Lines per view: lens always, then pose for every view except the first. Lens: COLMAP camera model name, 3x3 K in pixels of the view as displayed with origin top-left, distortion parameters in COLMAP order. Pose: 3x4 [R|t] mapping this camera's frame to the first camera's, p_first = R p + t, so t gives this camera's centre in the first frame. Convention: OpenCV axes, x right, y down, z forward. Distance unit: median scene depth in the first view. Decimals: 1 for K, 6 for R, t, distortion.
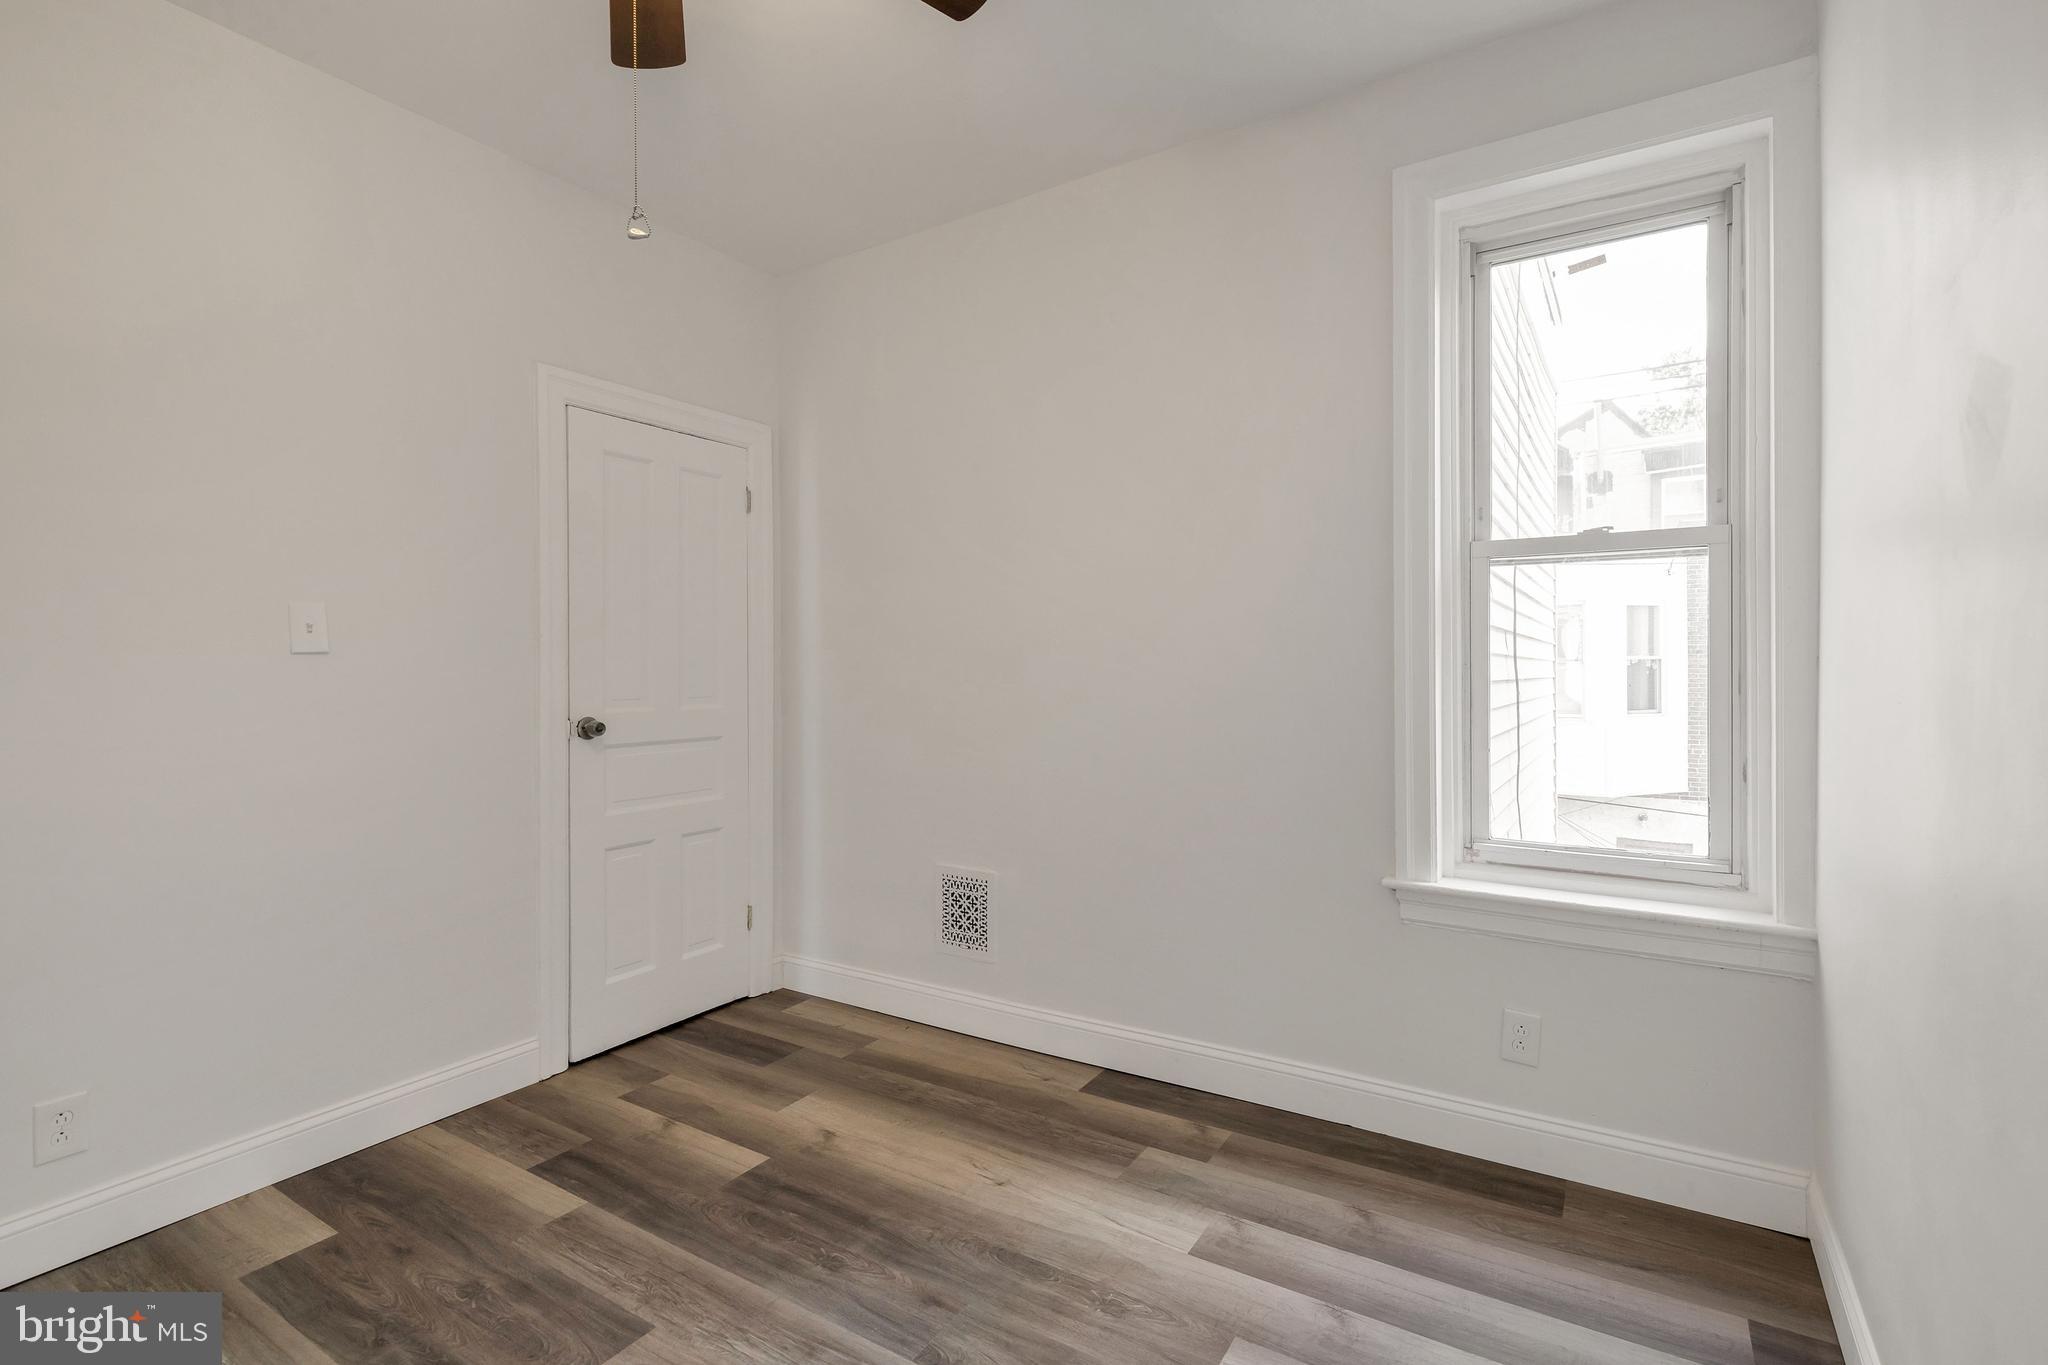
lens RADIAL K [[957.8, 0, 1021.6], [0, 957.8, 648.9], [0, 0, 1]] dist [0.008094, 0.000321]
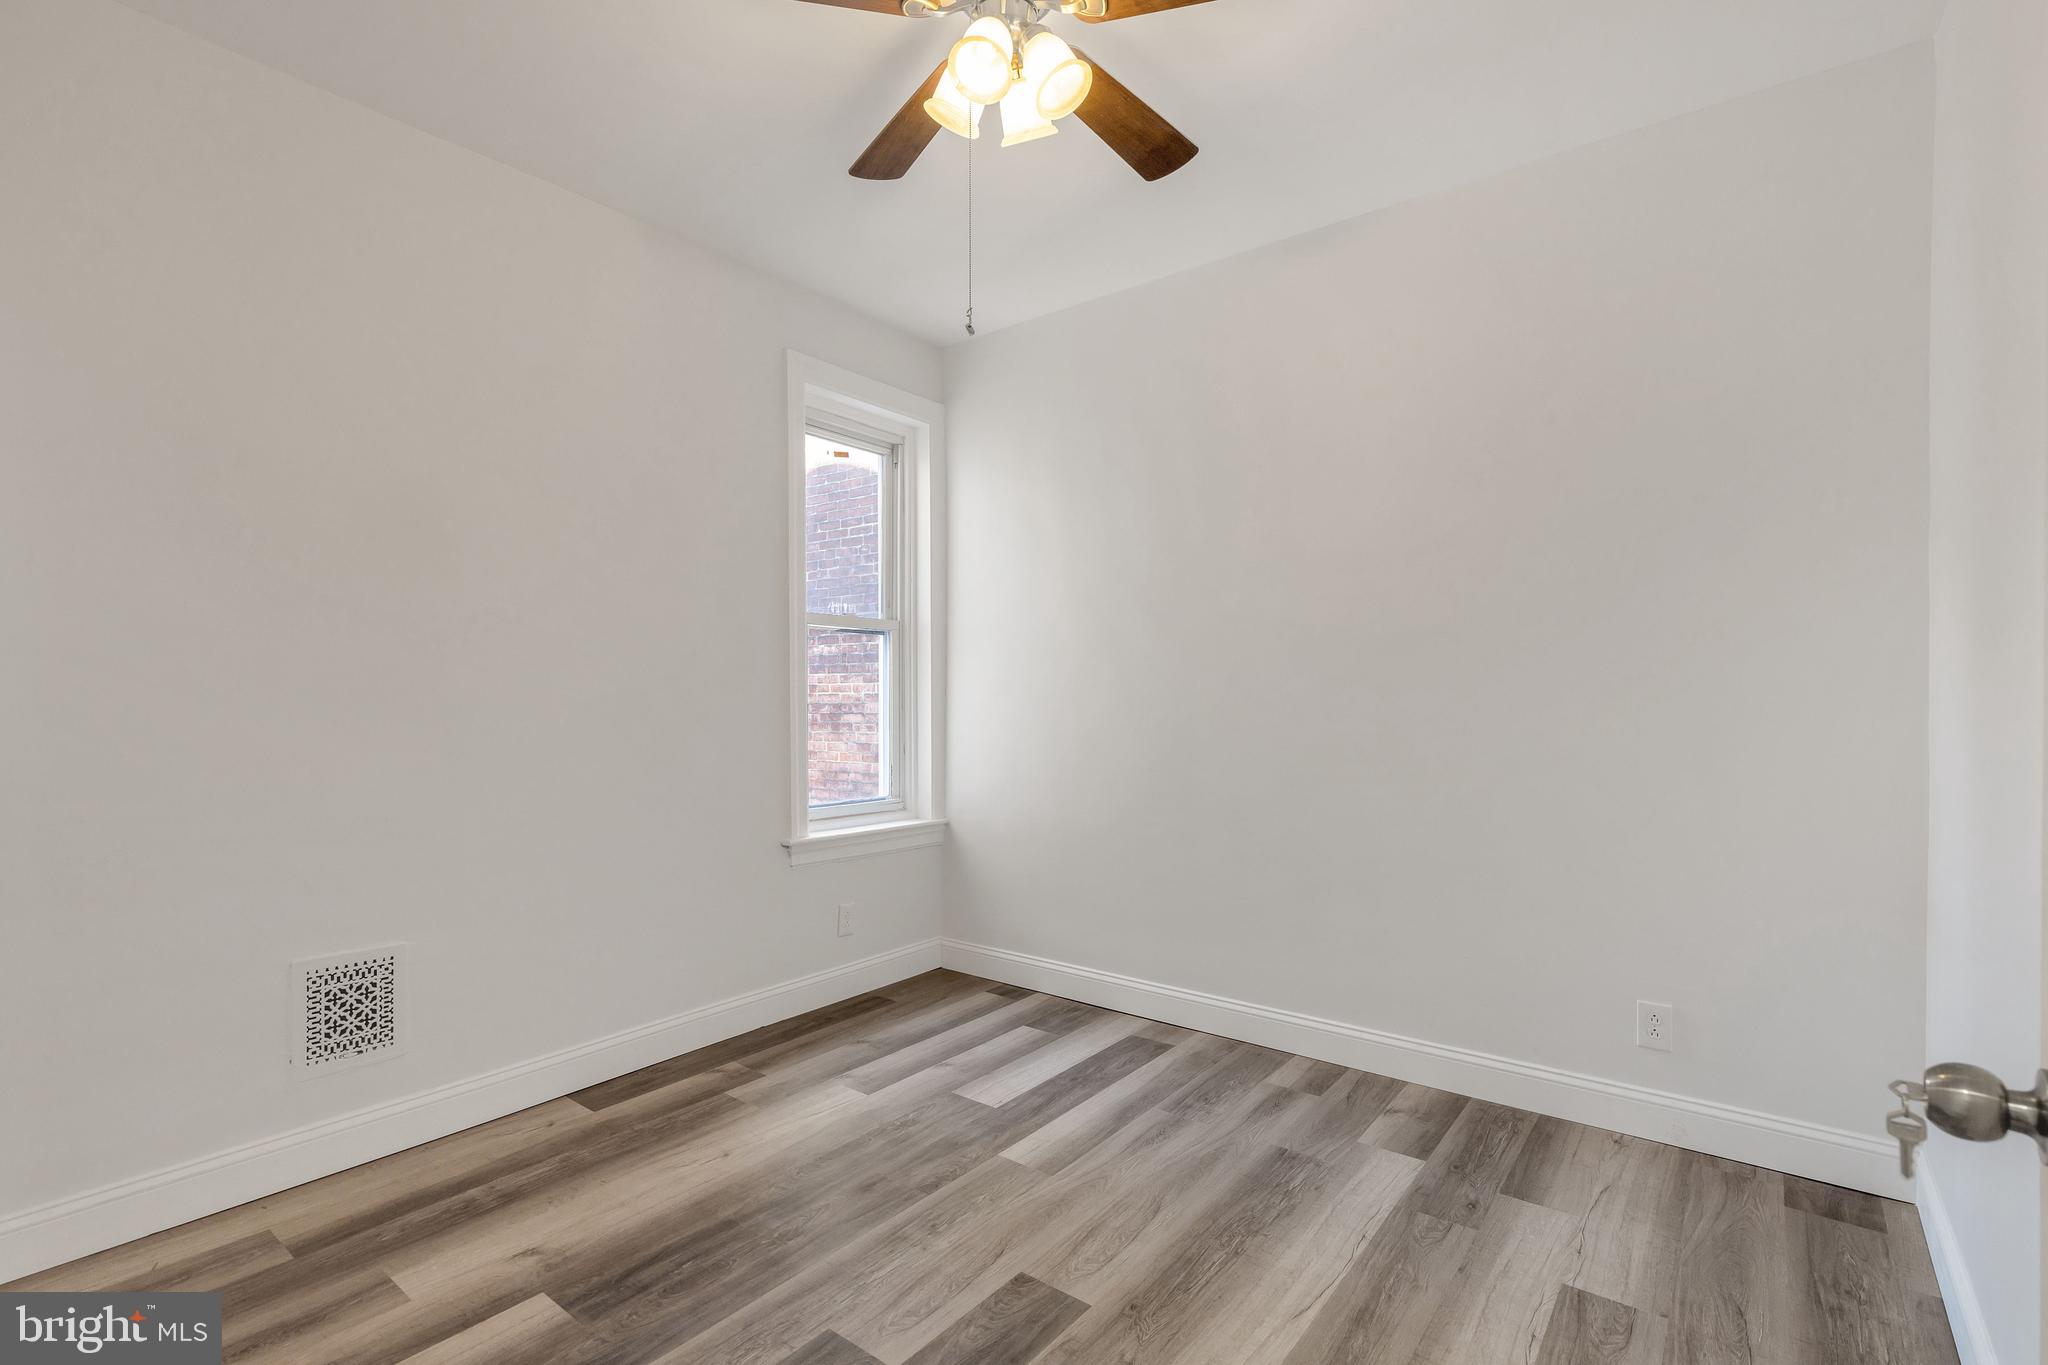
lens RADIAL K [[941.0, 0, 1024.0], [0, 941.0, 682.5], [0, 0, 1]] dist [0.002890, 0.000334]
pose [[0.095284, 0.025232, 0.995130, -1.083378], [-0.012490, 0.999630, -0.024150, 0.035751], [-0.995372, -0.010128, 0.095564, 0.561455]]
